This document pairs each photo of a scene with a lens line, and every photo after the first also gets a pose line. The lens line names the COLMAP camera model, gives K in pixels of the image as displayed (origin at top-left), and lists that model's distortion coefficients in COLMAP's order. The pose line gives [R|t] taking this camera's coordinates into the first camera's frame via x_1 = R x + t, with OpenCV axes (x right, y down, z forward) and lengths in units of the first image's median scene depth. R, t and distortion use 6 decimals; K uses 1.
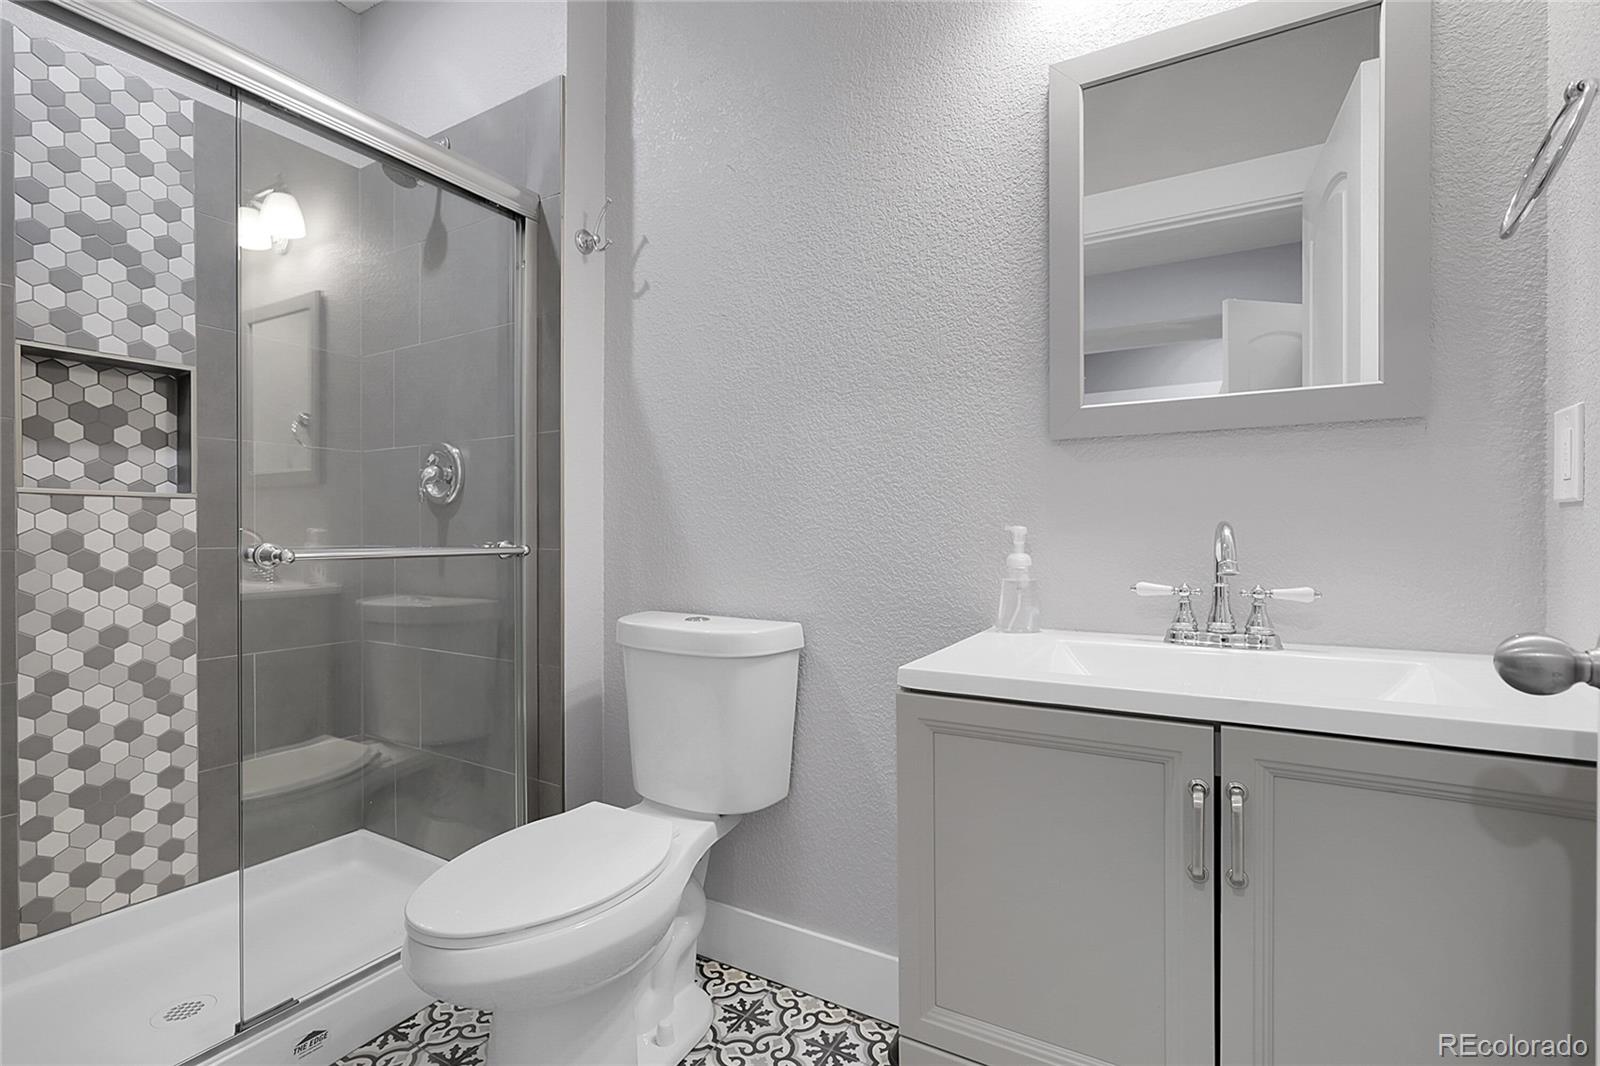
lens RADIAL K [[738.5, 0, 757.6], [0, 738.5, 531.4], [0, 0, 1]] dist [-0.003454, -0.000195]
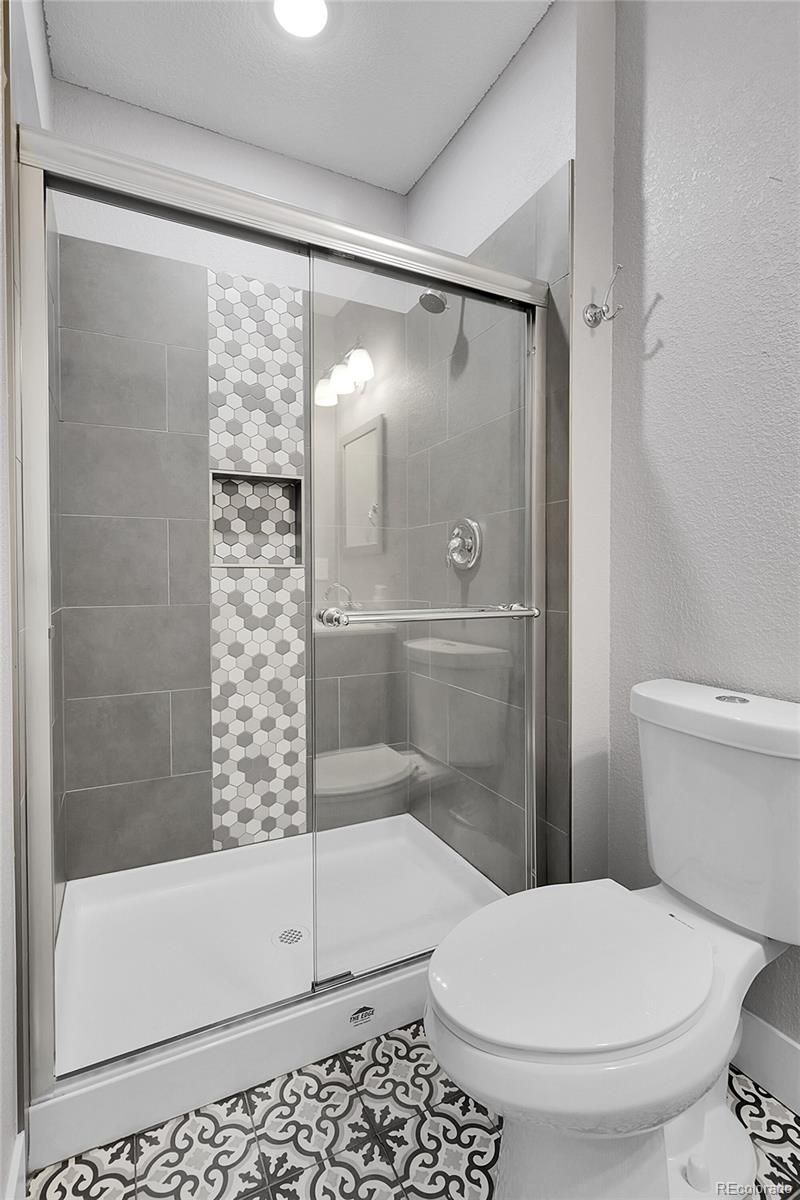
lens RADIAL K [[531.5, 0, 365.6], [0, 531.5, 584.0], [0, 0, 1]] dist [0.001214, 0.000107]
pose [[0.829428, 0.005715, -0.558585, -0.085121], [0.001557, 0.999920, 0.012543, -0.026694], [0.558612, -0.011274, 0.829353, 0.211760]]
